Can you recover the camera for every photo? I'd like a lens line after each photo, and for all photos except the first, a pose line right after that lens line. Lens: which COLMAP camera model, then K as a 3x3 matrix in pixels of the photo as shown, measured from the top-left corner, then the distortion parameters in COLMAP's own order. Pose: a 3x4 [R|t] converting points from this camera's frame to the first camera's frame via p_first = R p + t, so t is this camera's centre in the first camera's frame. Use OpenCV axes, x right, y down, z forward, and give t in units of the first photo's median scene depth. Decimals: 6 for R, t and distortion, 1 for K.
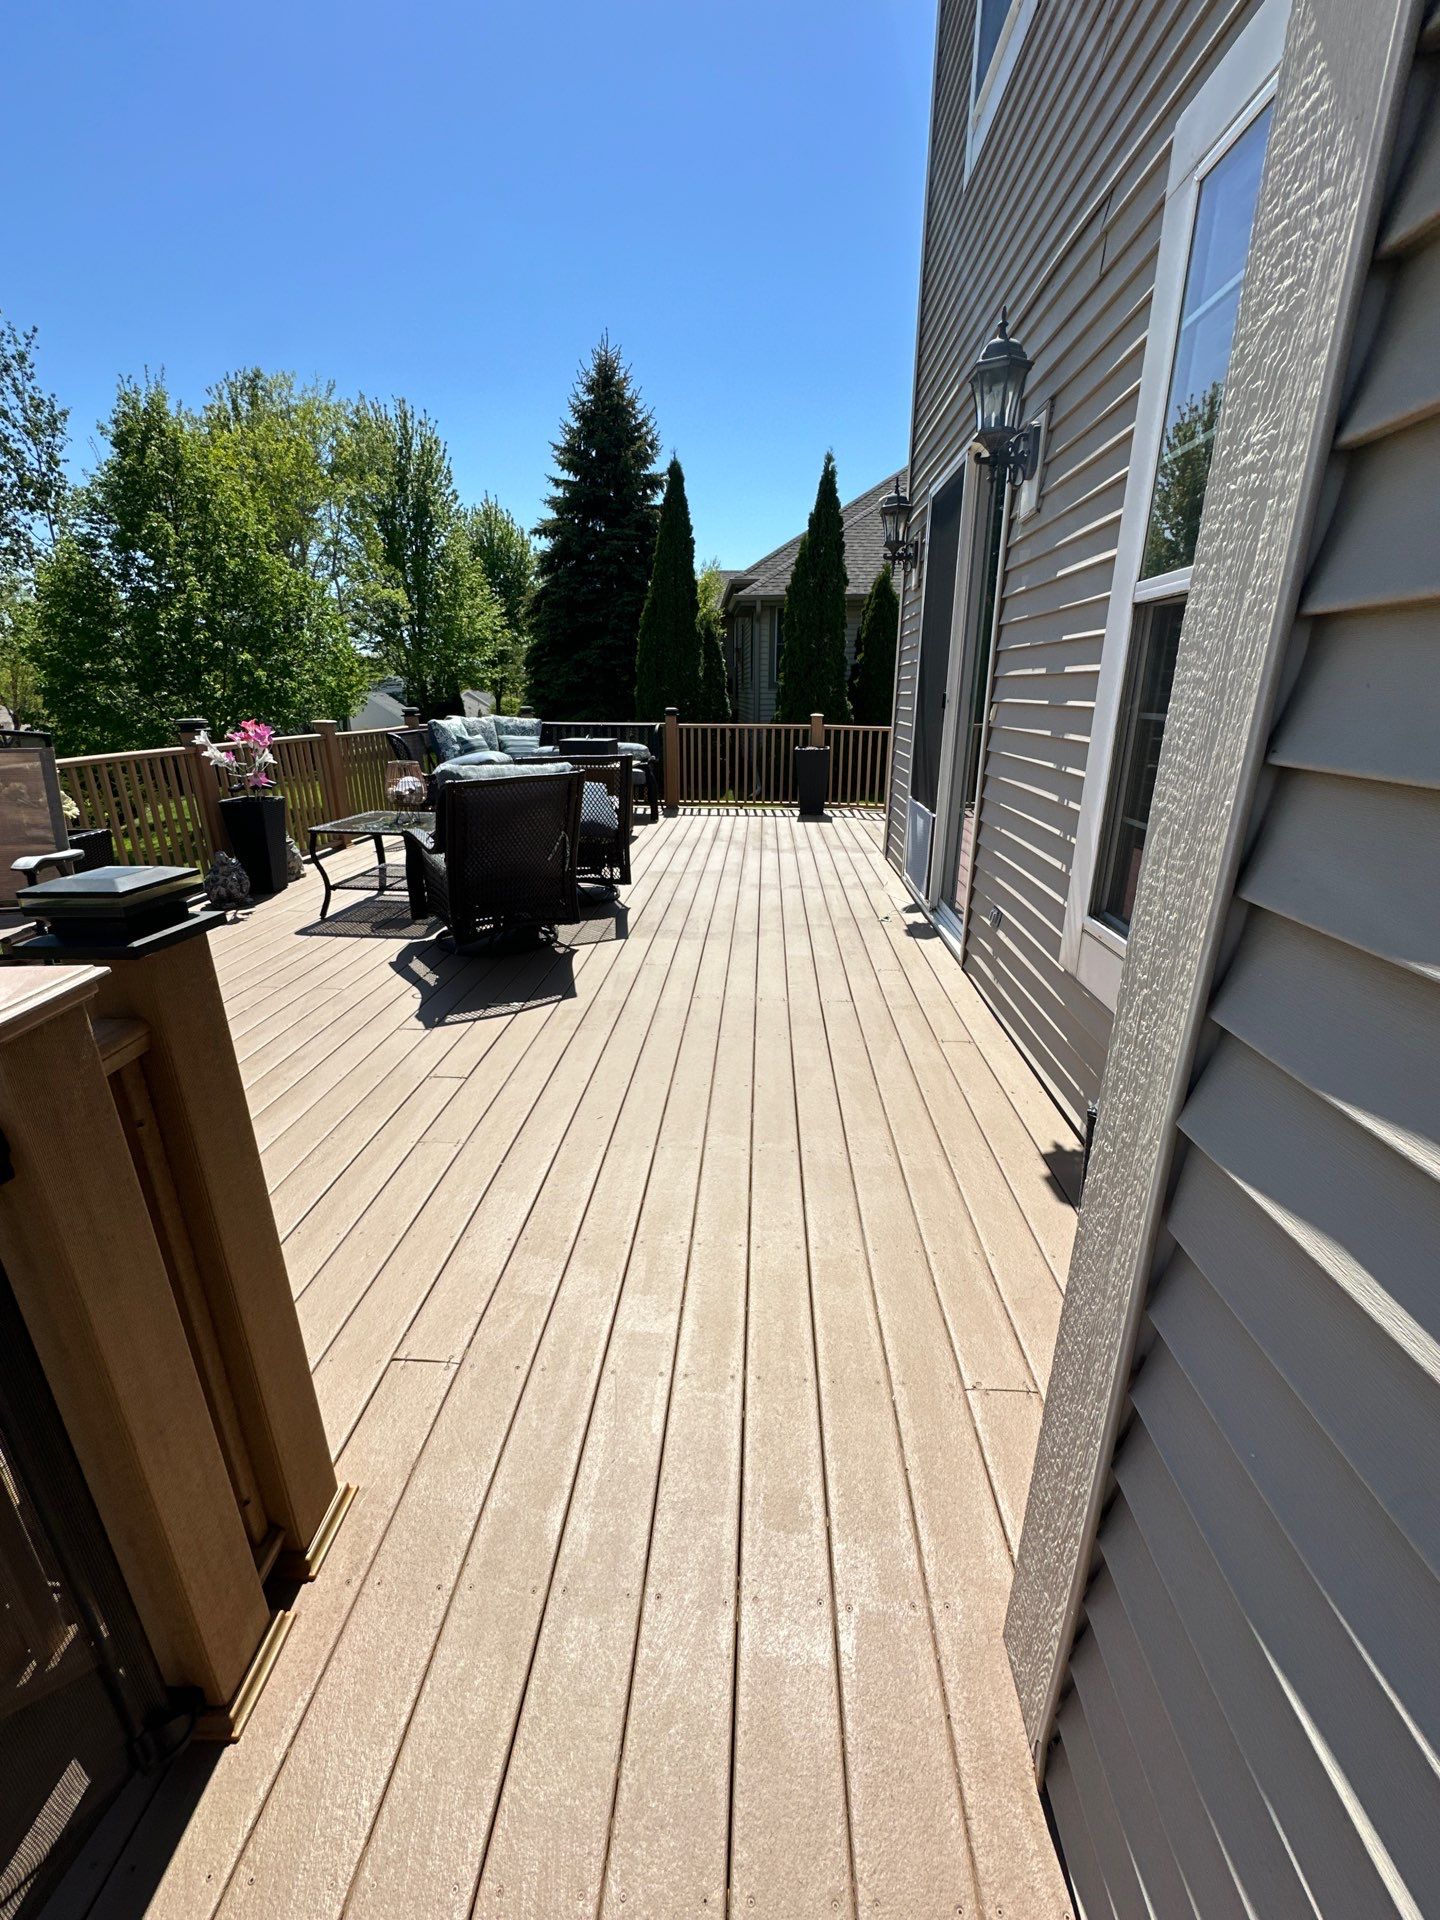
lens RADIAL K [[759.2, 0, 720.0], [0, 759.2, 960.0], [0, 0, 1]] dist [-0.000185, -0.000449]
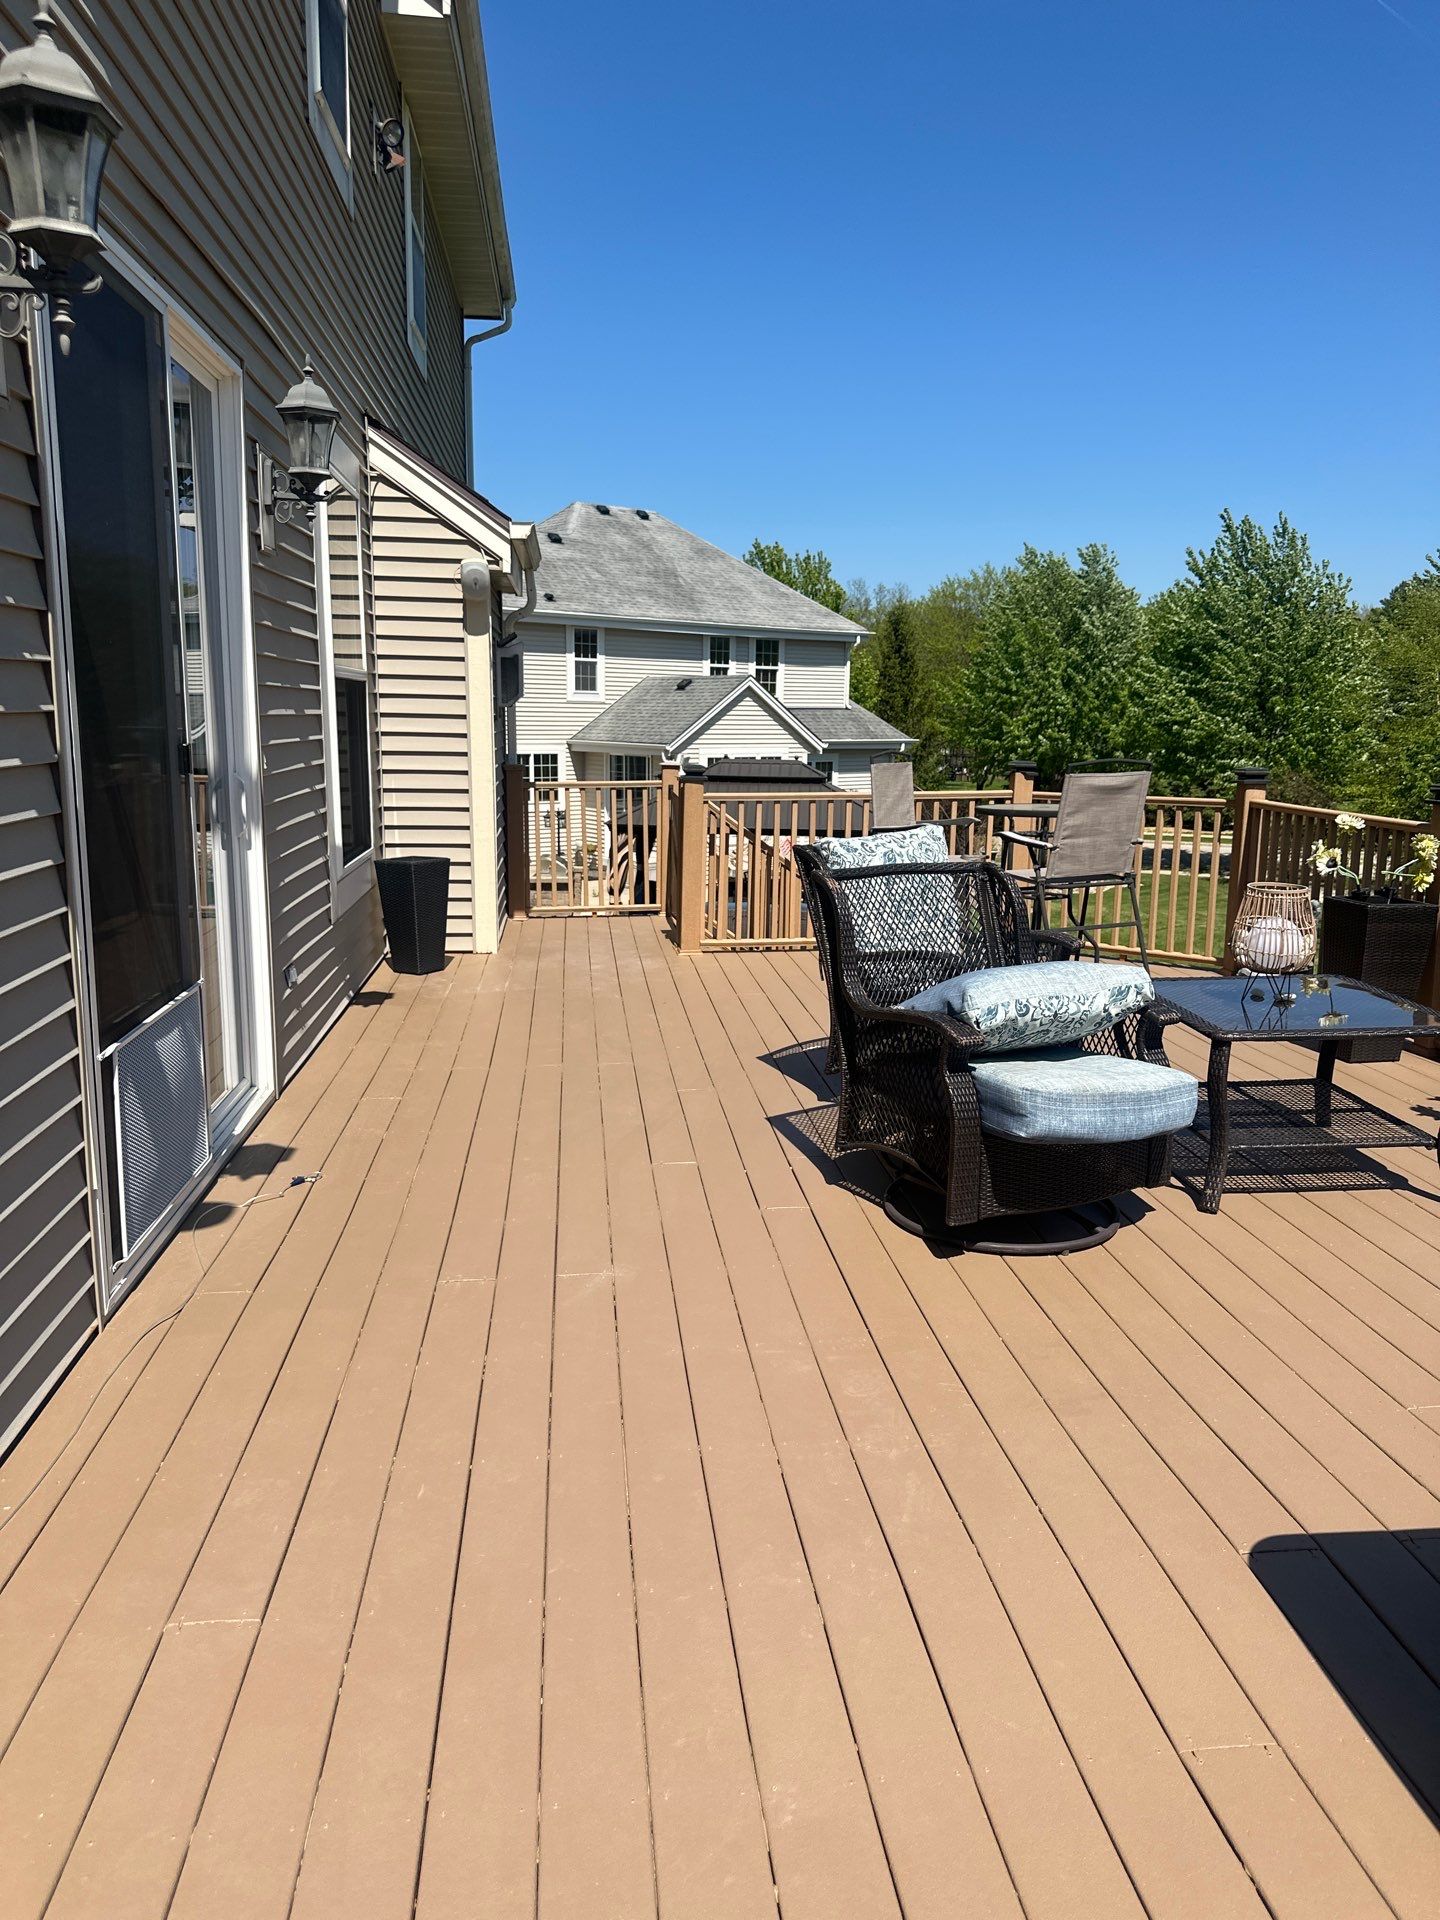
lens RADIAL K [[1347.5, 0, 720.0], [0, 1347.5, 960.0], [0, 0, 1]] dist [0.040457, -0.001660]
pose [[-0.985760, 0.012806, -0.167673, 0.104094], [-0.073509, 0.863969, 0.498151, -0.701597], [0.151243, 0.503382, -0.850724, 1.888039]]
